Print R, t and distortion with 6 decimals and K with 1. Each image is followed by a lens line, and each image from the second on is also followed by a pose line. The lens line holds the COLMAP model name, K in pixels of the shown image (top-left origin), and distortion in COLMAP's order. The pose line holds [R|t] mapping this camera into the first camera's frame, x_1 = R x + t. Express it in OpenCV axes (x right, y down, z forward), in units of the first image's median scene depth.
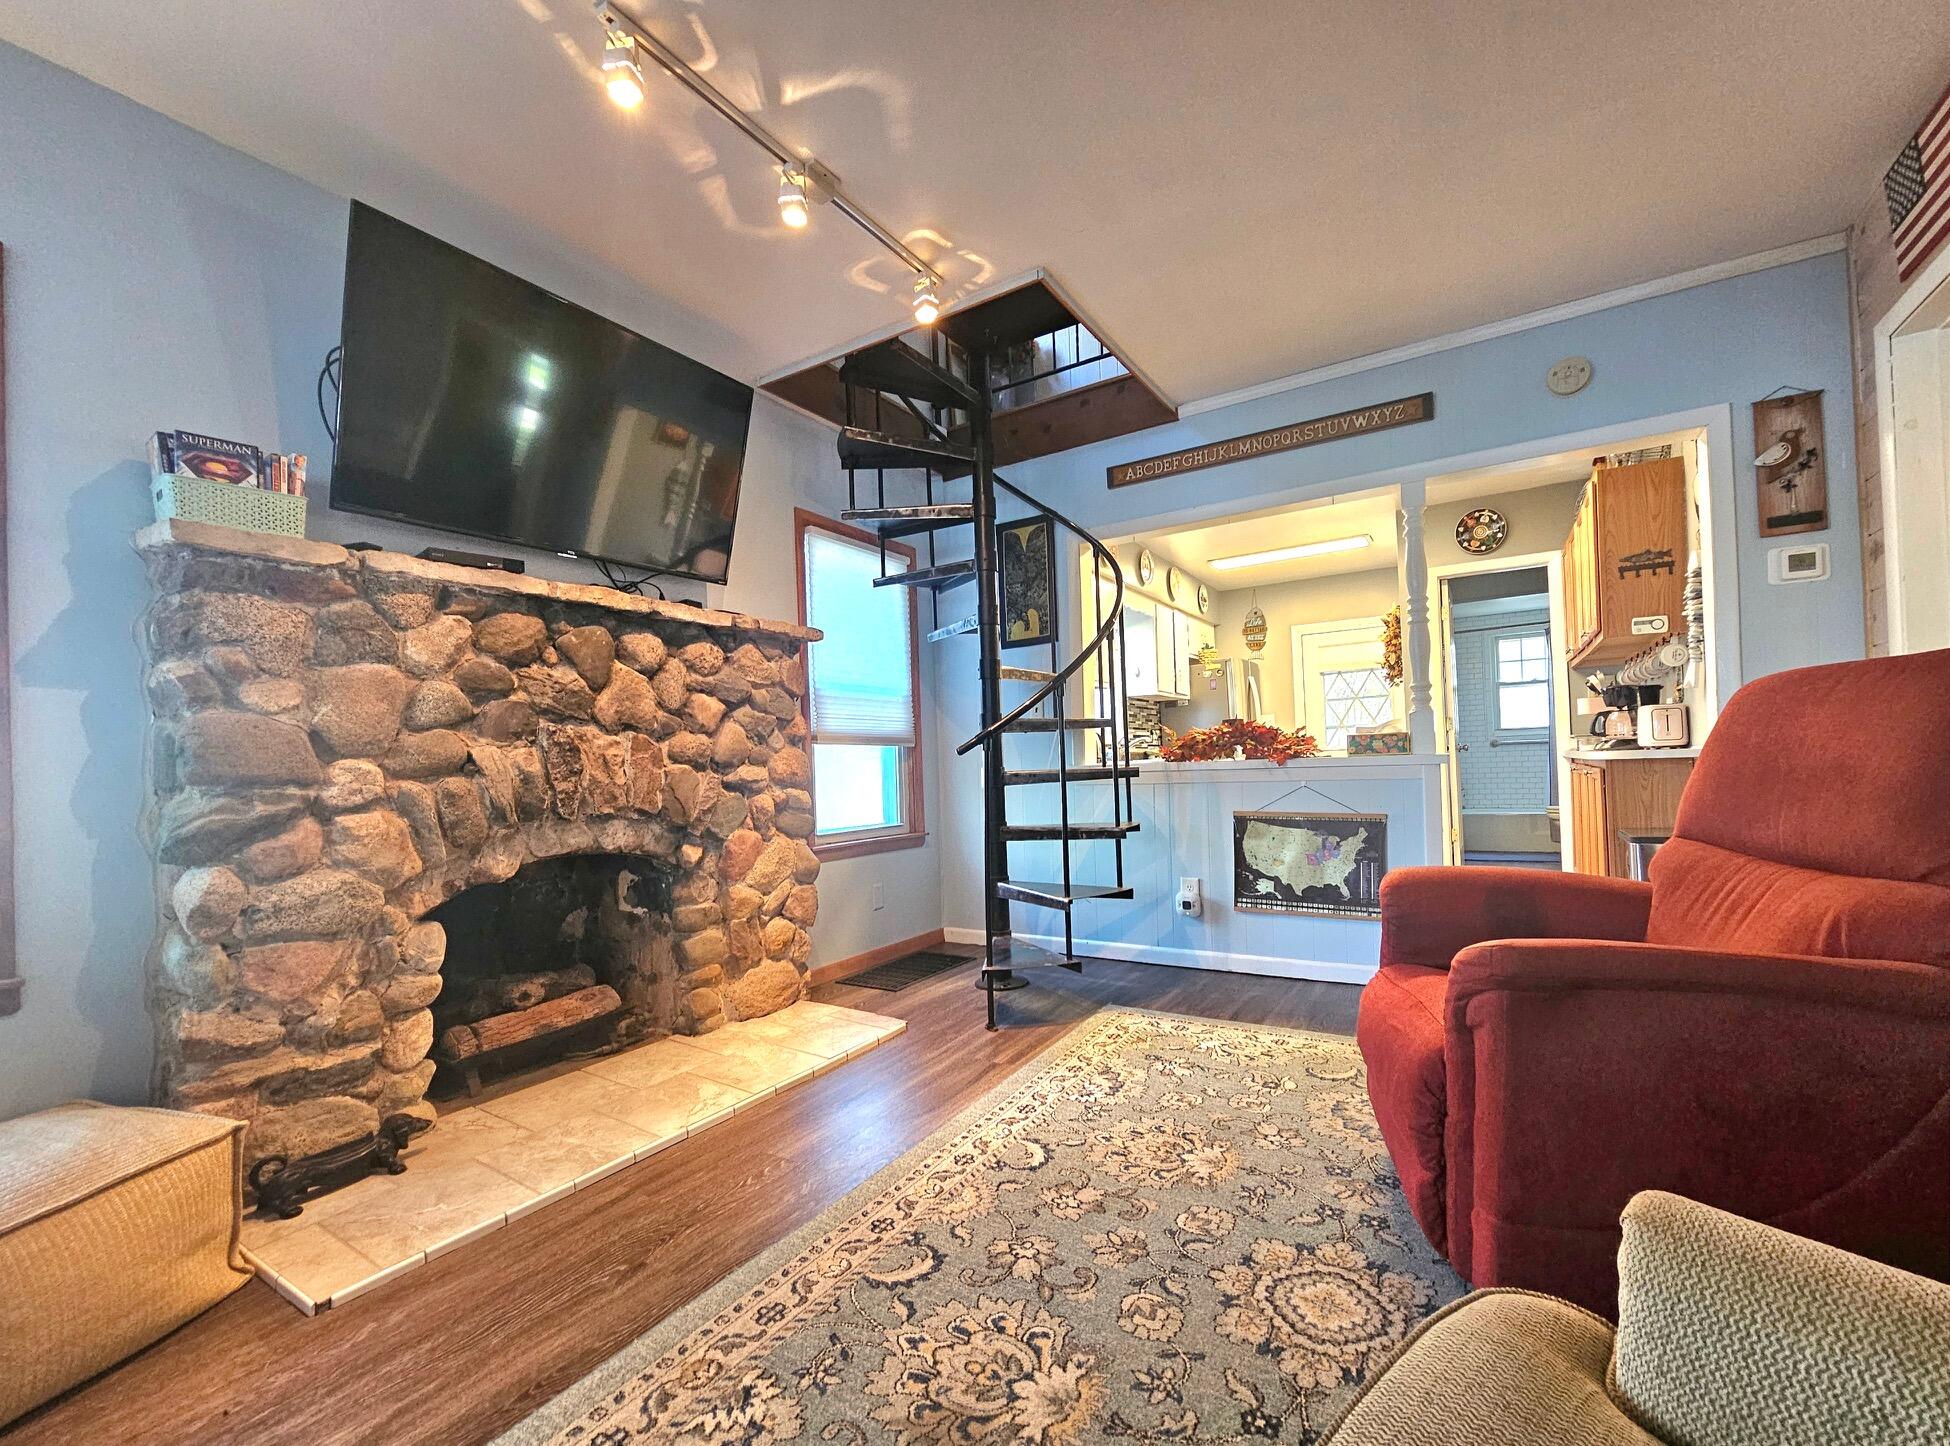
lens RADIAL K [[798.7, 0, 993.0], [0, 798.7, 752.2], [0, 0, 1]] dist [0.001984, -0.000863]
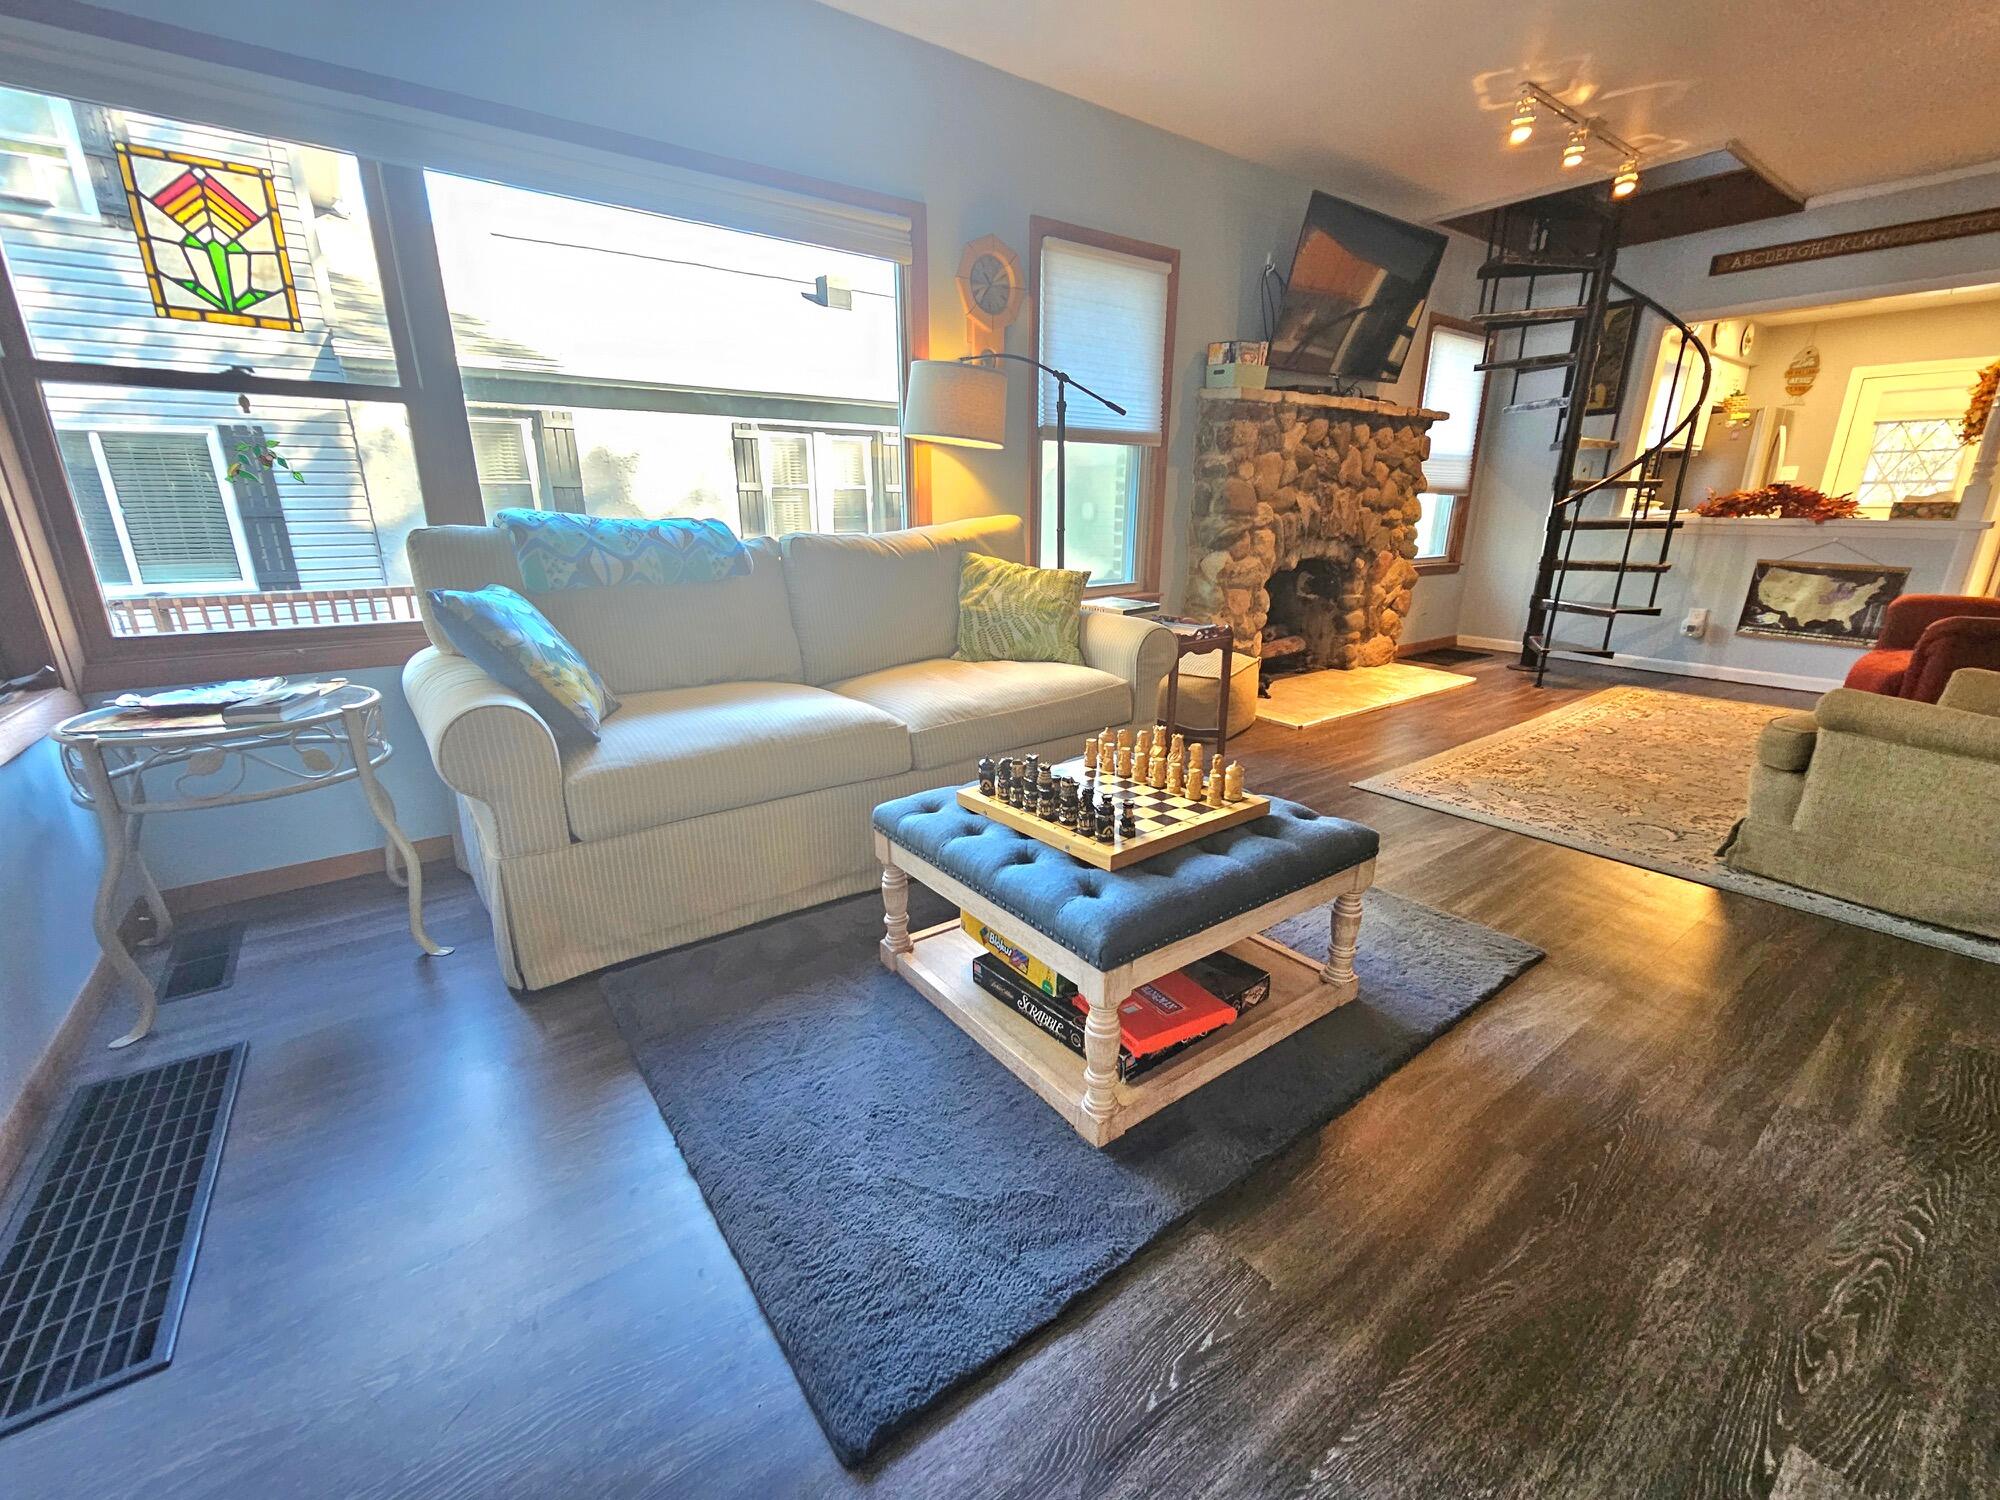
lens RADIAL K [[819.2, 0, 1002.8], [0, 819.2, 750.9], [0, 0, 1]] dist [0.001984, -0.000863]
pose [[0.931000, 0.139675, -0.337238, -0.390128], [-0.027066, 0.947765, 0.317820, -0.023103], [0.364014, -0.286763, 0.886150, -0.802988]]
